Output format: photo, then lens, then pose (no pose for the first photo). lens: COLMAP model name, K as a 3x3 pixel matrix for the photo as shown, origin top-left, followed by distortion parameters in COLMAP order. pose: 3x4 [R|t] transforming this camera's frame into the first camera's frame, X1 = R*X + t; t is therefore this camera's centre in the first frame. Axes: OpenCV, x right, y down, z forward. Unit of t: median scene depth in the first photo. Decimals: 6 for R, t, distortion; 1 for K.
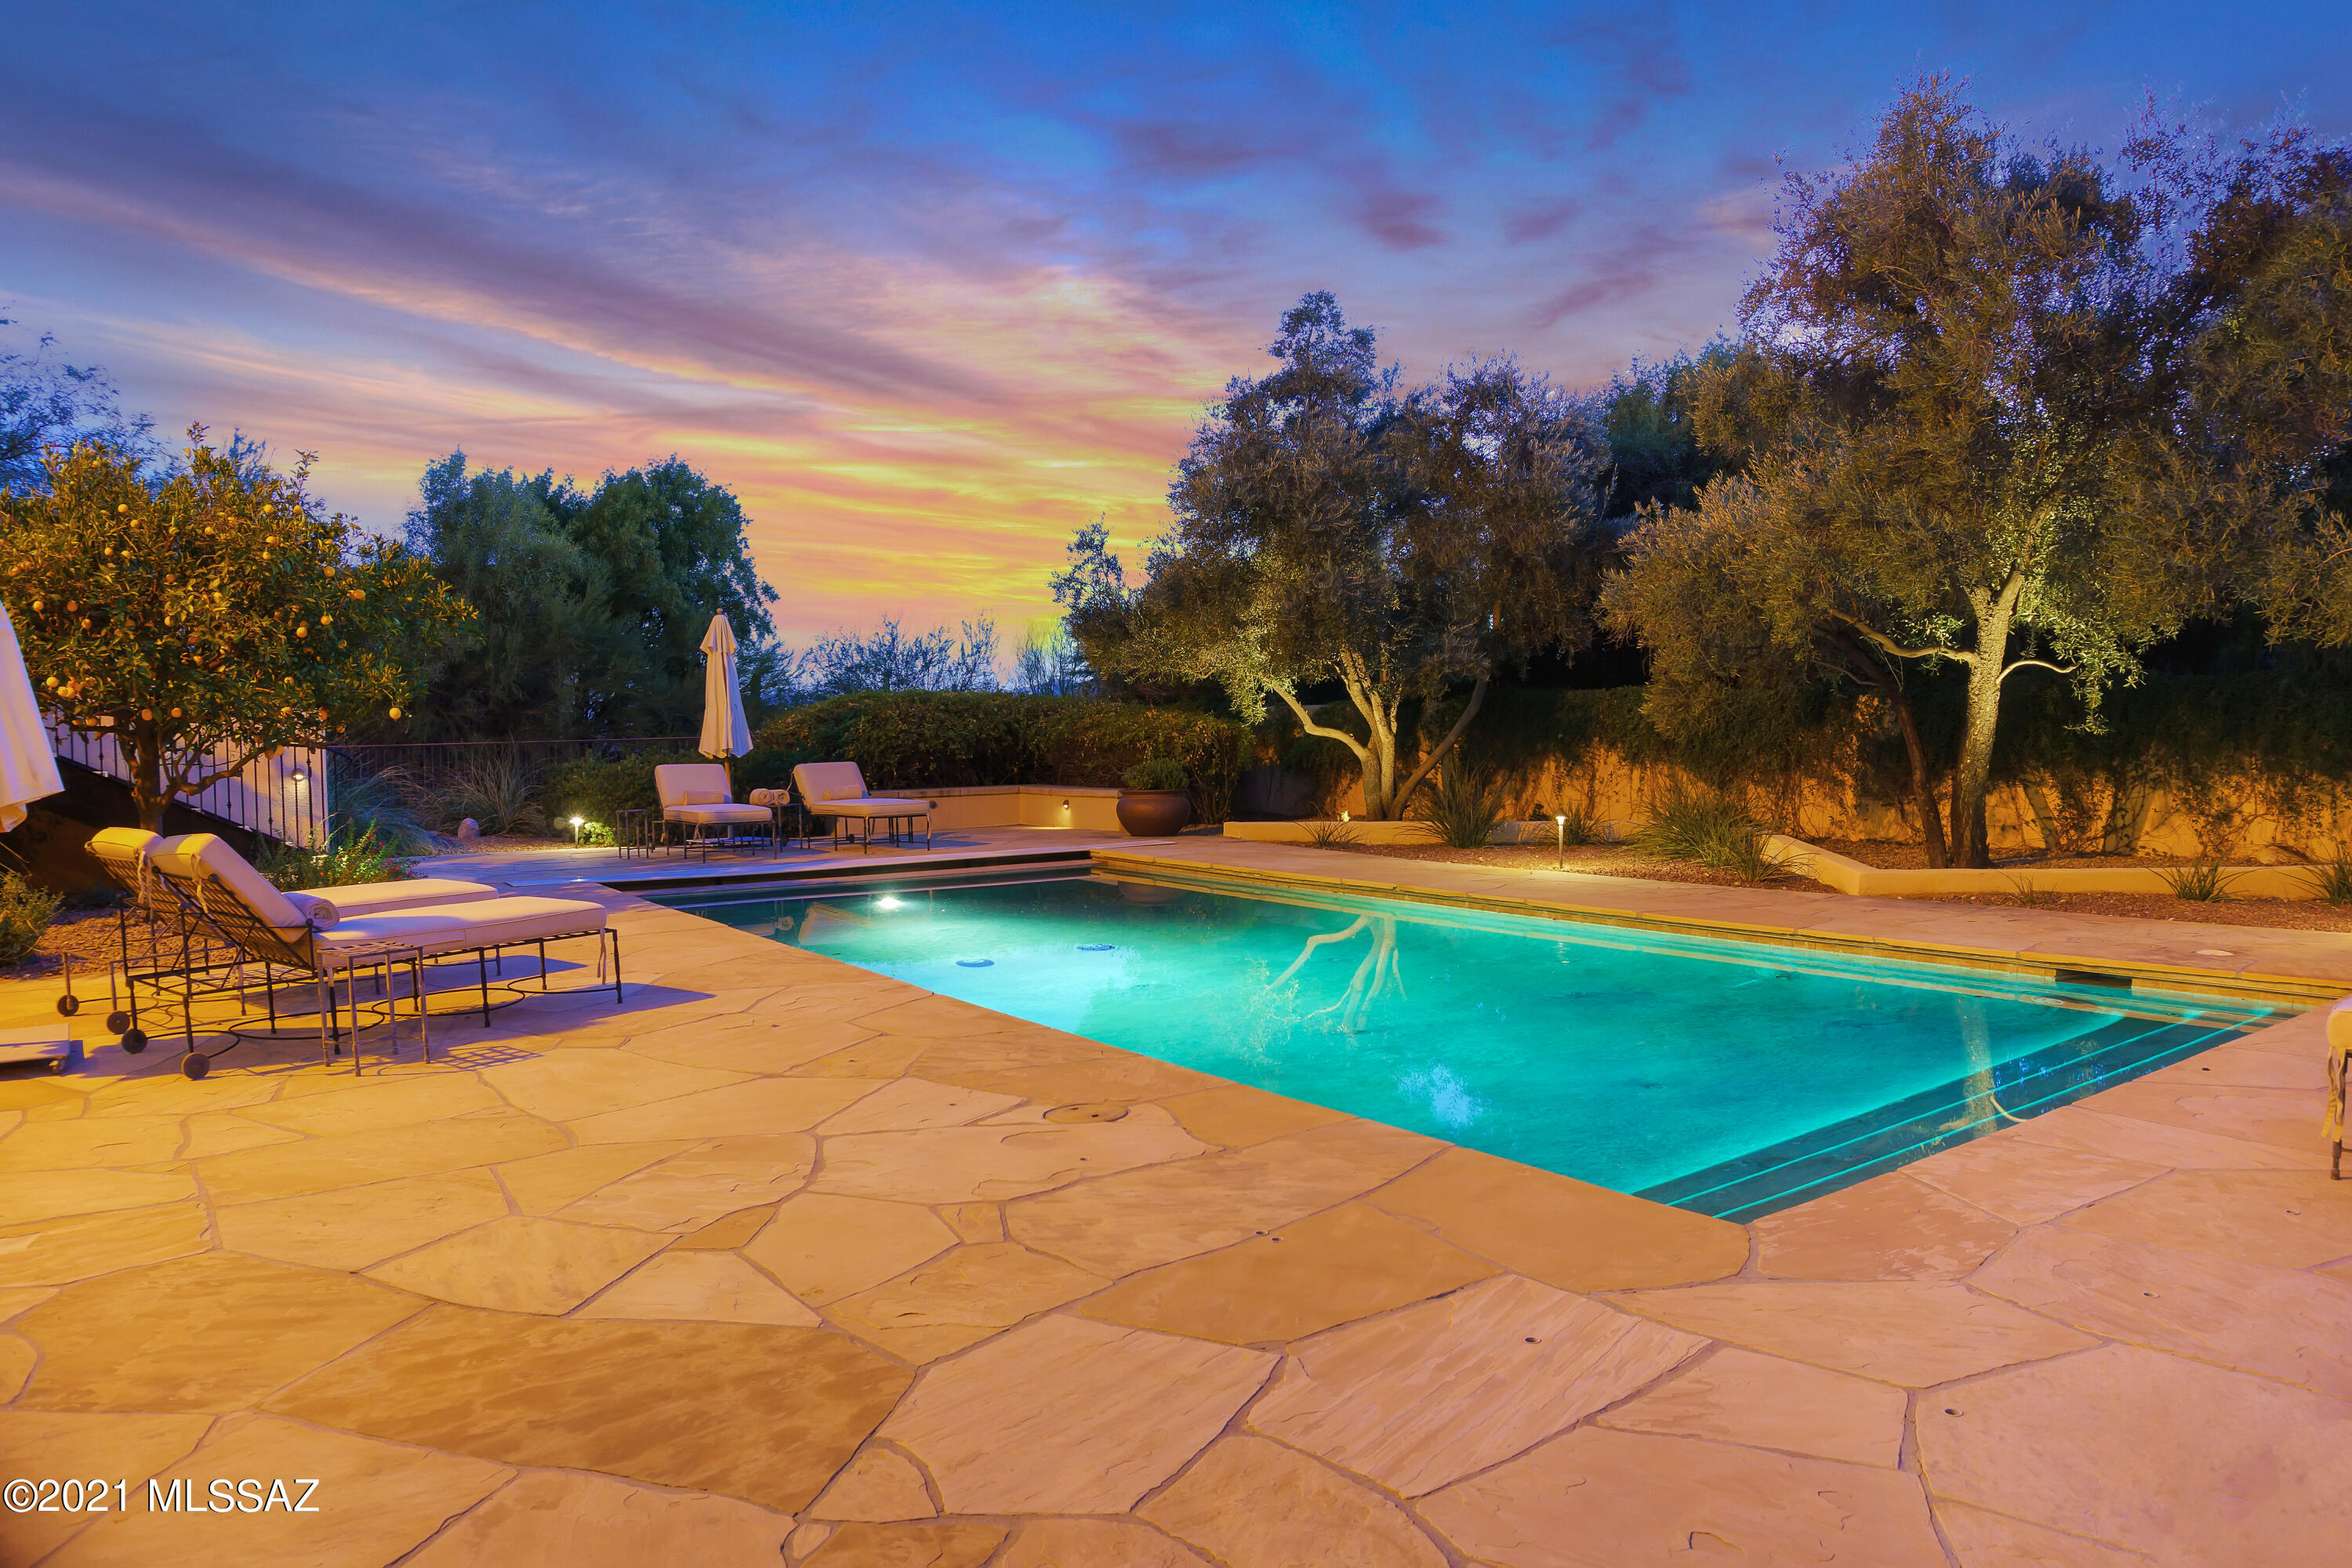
lens RADIAL K [[1576.0, 0, 1175.5], [0, 1576.0, 741.1], [0, 0, 1]] dist [-0.179697, 0.059926]
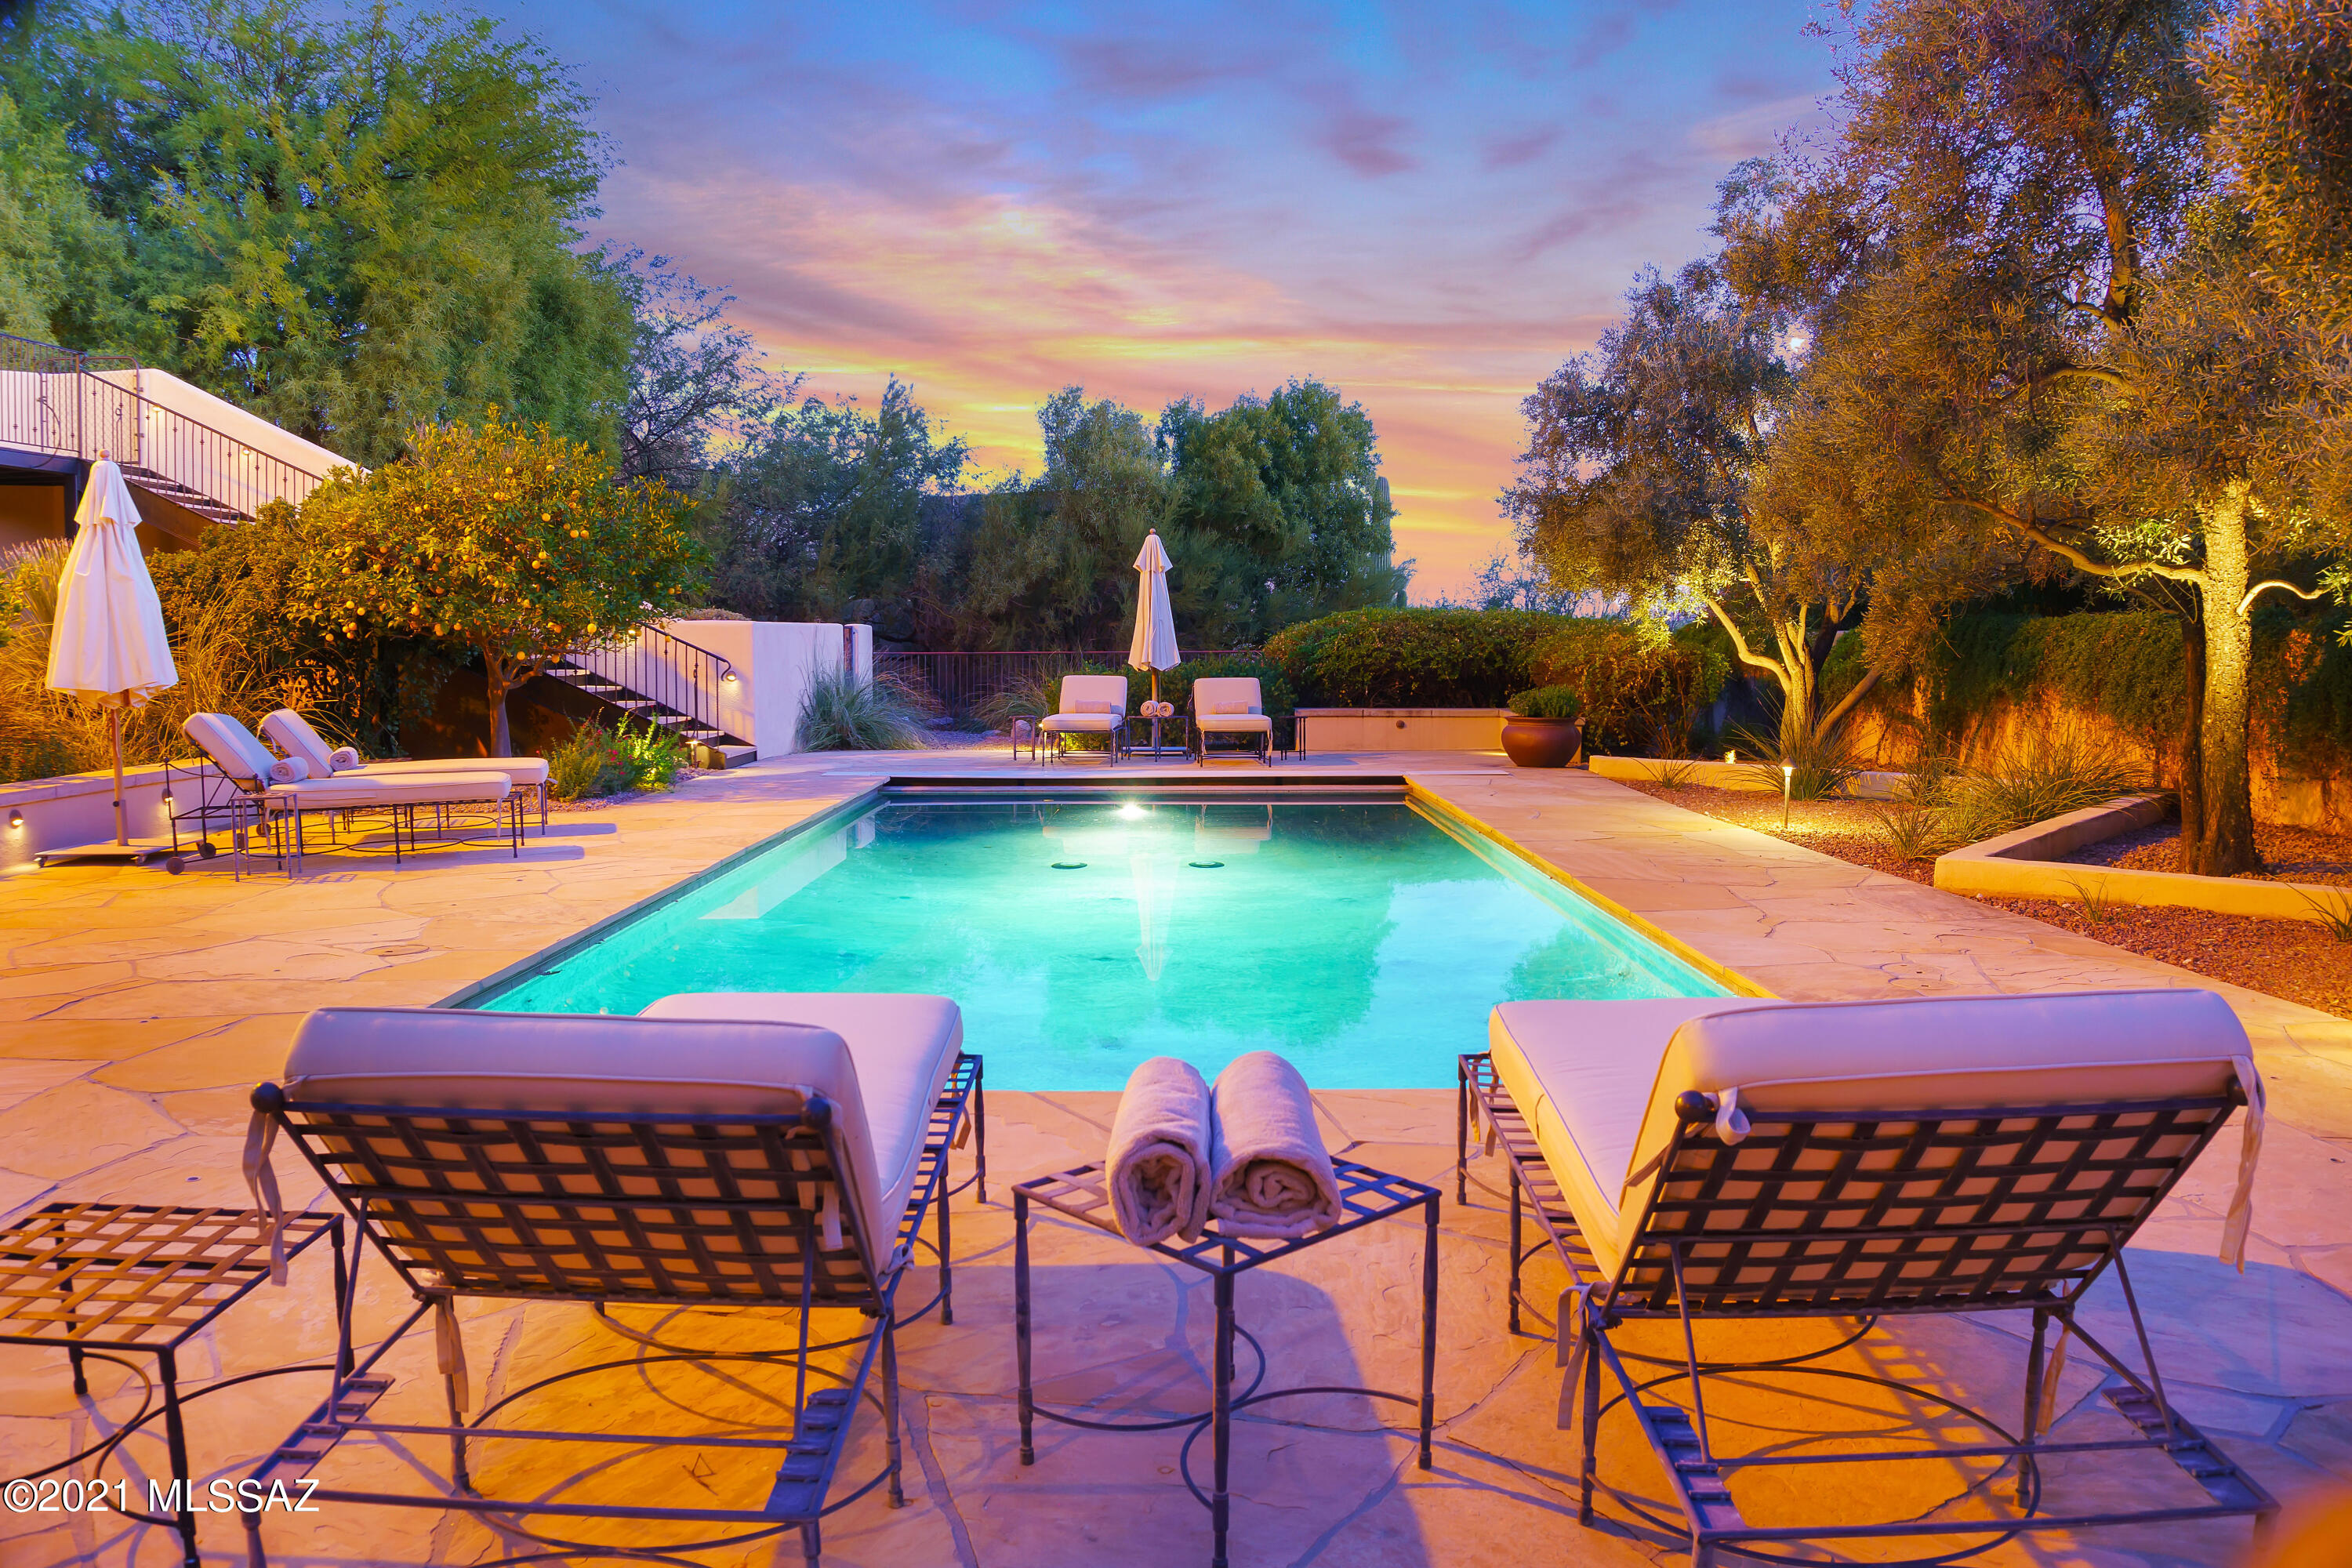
lens RADIAL K [[1634.0, 0, 1175.8], [0, 1634.0, 714.7], [0, 0, 1]] dist [-0.154655, 0.040385]
pose [[0.839000, 0.040849, -0.542595, 0.331313], [-0.021525, 0.998889, 0.041917, -0.006530], [0.543705, -0.023489, 0.838948, 0.073945]]
